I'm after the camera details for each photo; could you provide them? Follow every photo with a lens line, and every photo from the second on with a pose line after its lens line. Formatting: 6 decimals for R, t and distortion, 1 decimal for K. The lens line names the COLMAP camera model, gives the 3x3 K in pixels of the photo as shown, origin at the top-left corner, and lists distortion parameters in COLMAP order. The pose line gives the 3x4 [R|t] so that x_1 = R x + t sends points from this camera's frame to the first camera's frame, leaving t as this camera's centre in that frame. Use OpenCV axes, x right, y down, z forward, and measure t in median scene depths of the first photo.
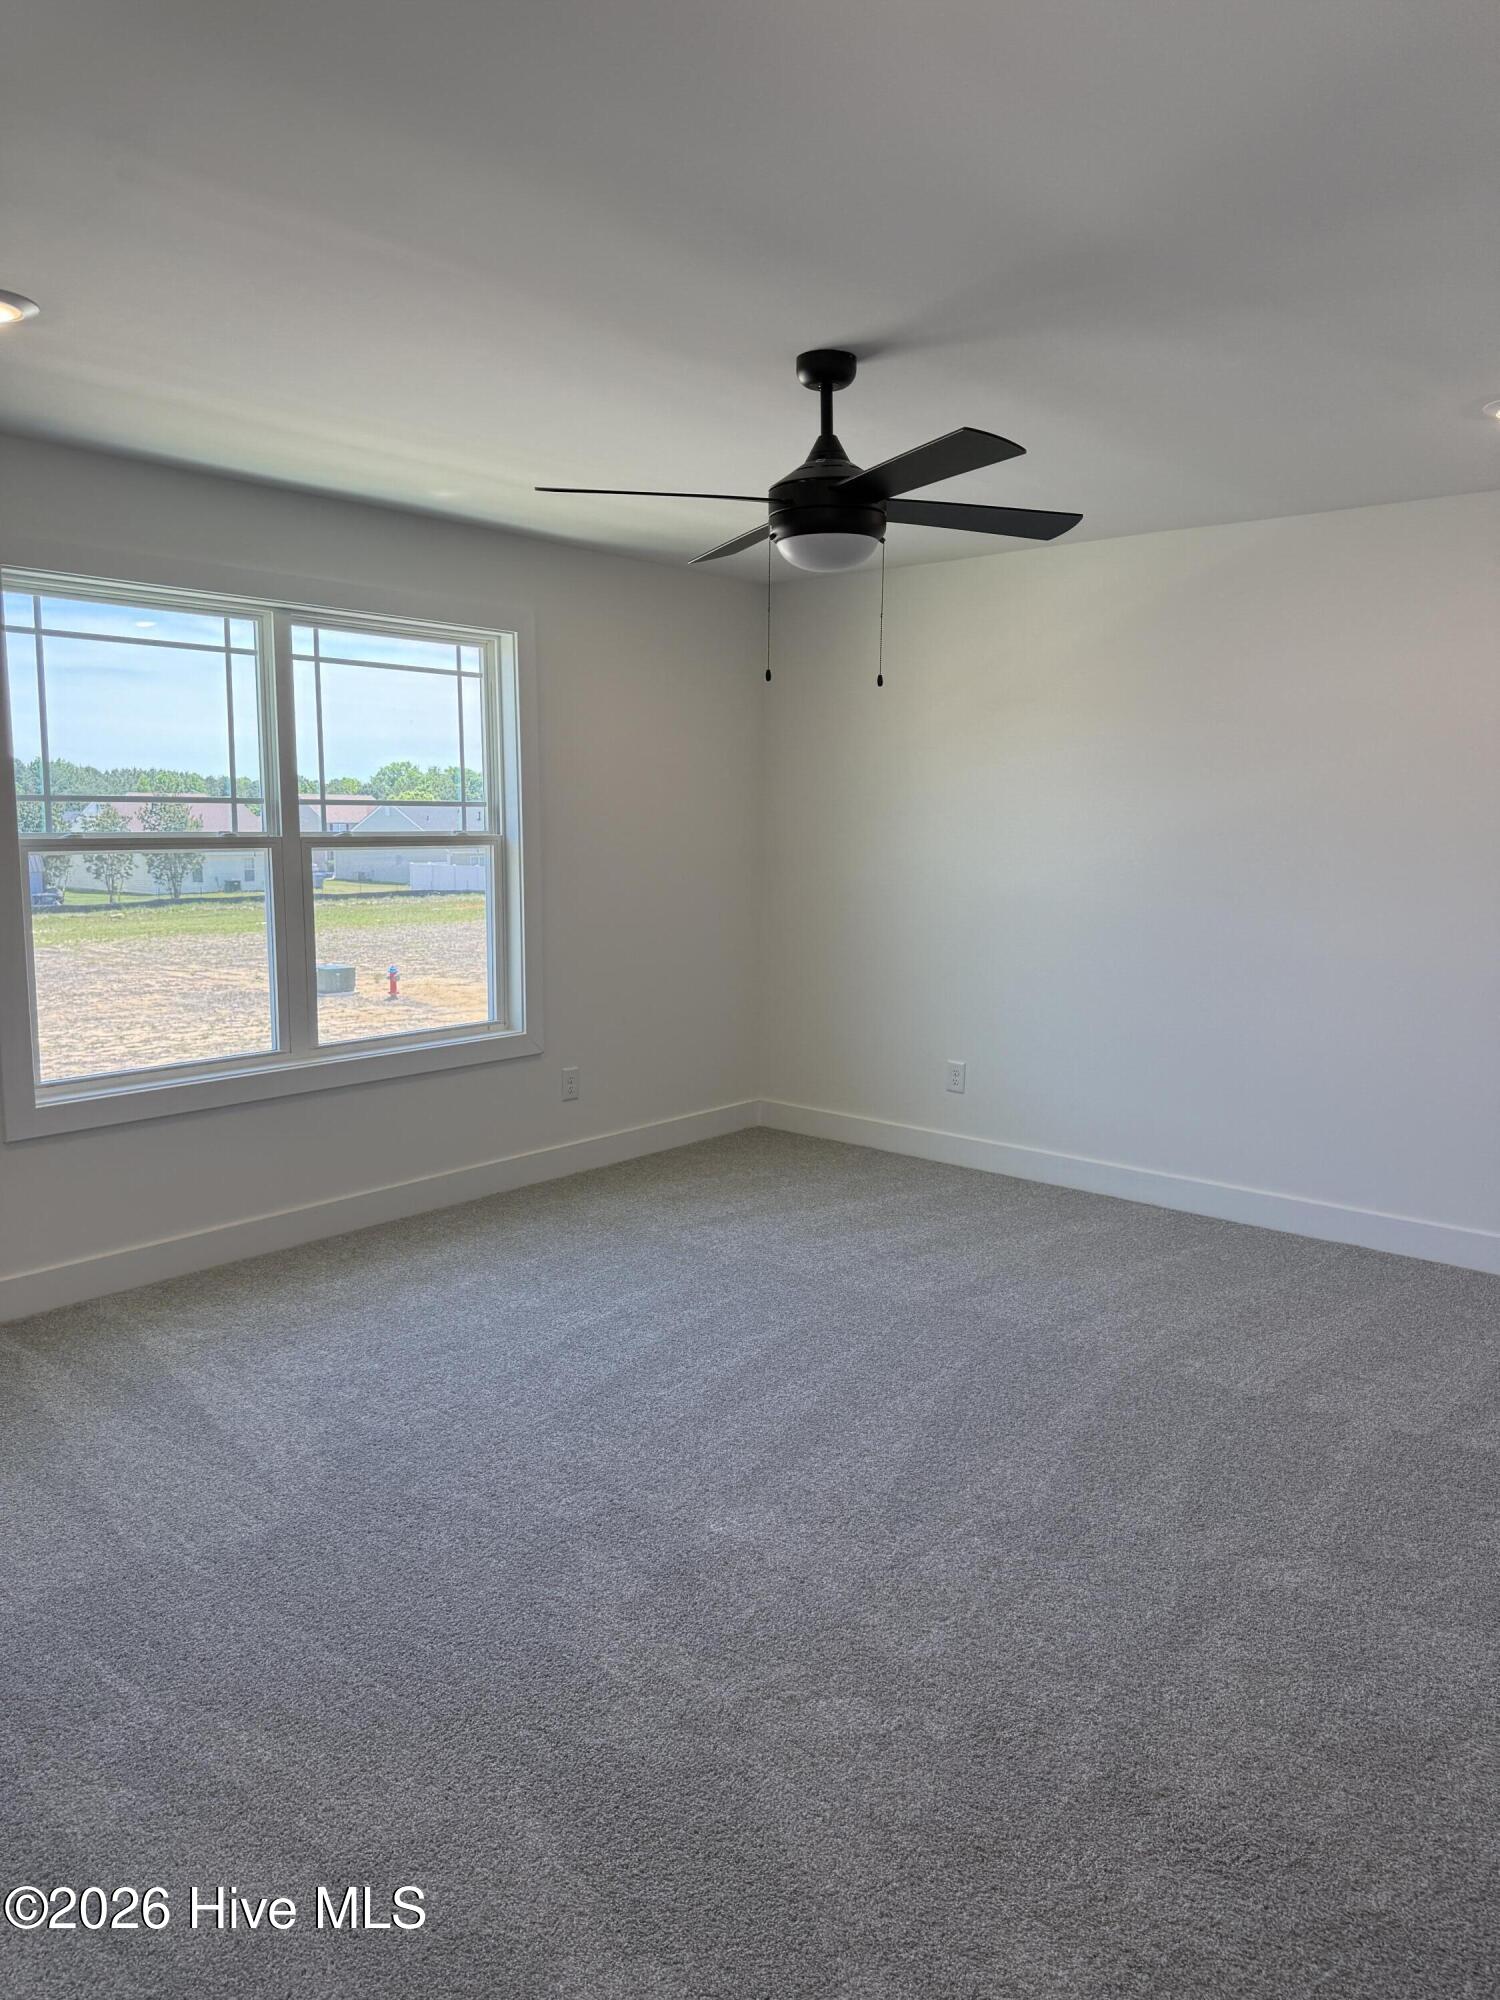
lens RADIAL K [[1403.1, 0, 746.1], [0, 1403.1, 1032.7], [0, 0, 1]] dist [0.106914, 0.000389]
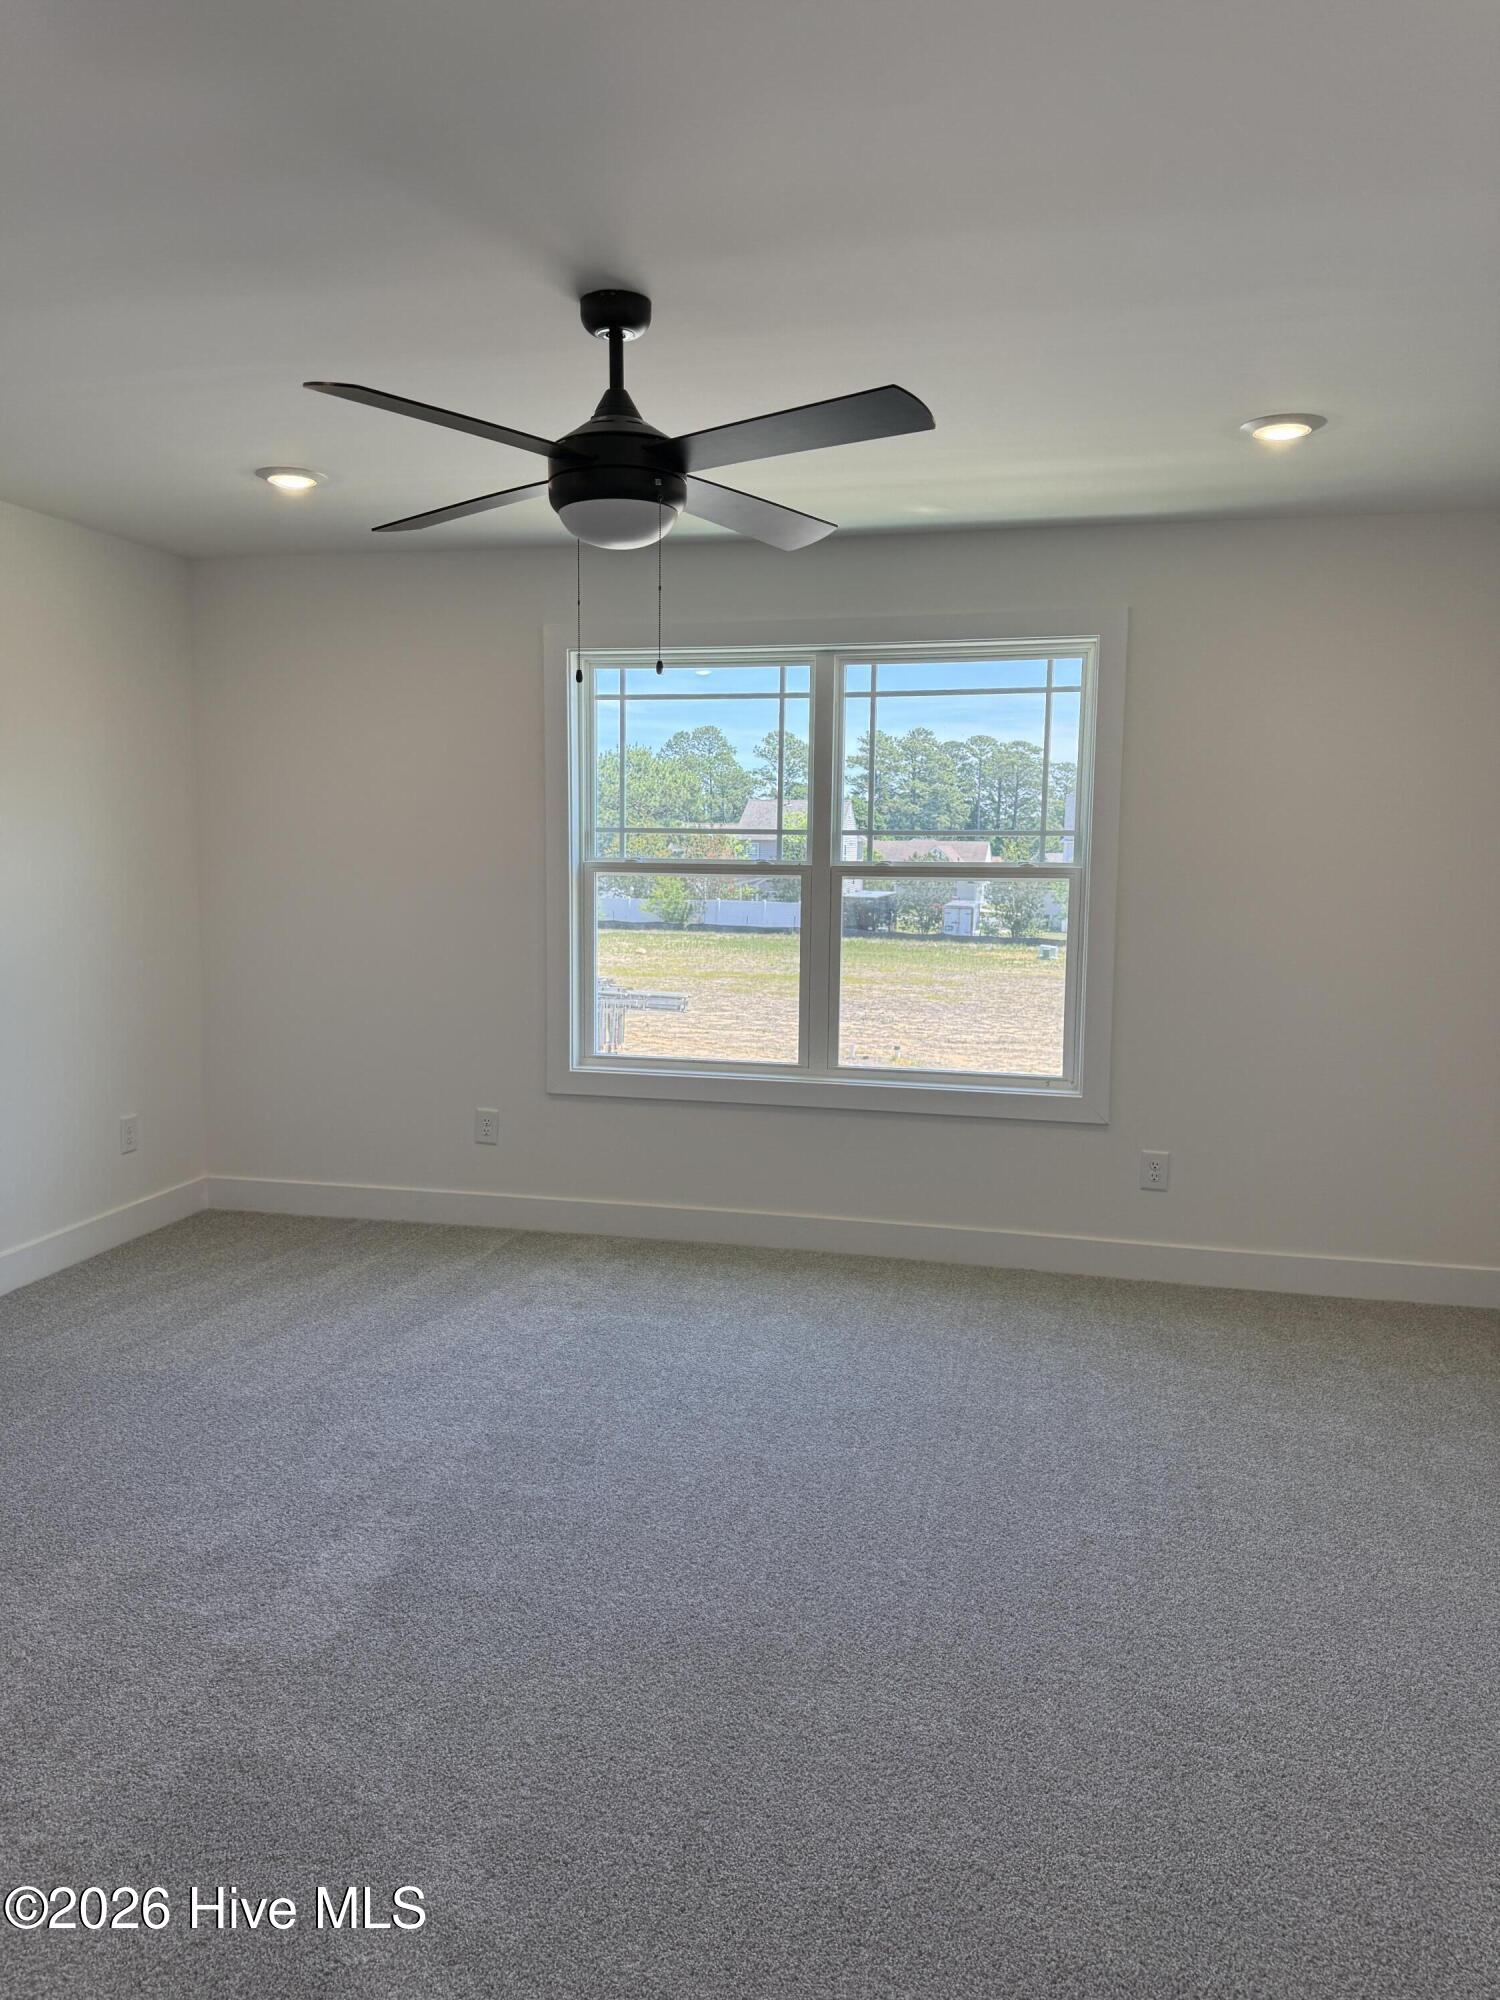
lens RADIAL K [[1397.4, 0, 740.6], [0, 1397.4, 1002.5], [0, 0, 1]] dist [0.057367, -0.056282]
pose [[0.469653, 0.098661, -0.877321, 0.580094], [-0.151943, 0.987941, 0.029761, -0.059139], [0.869678, 0.119325, 0.478981, 0.472593]]
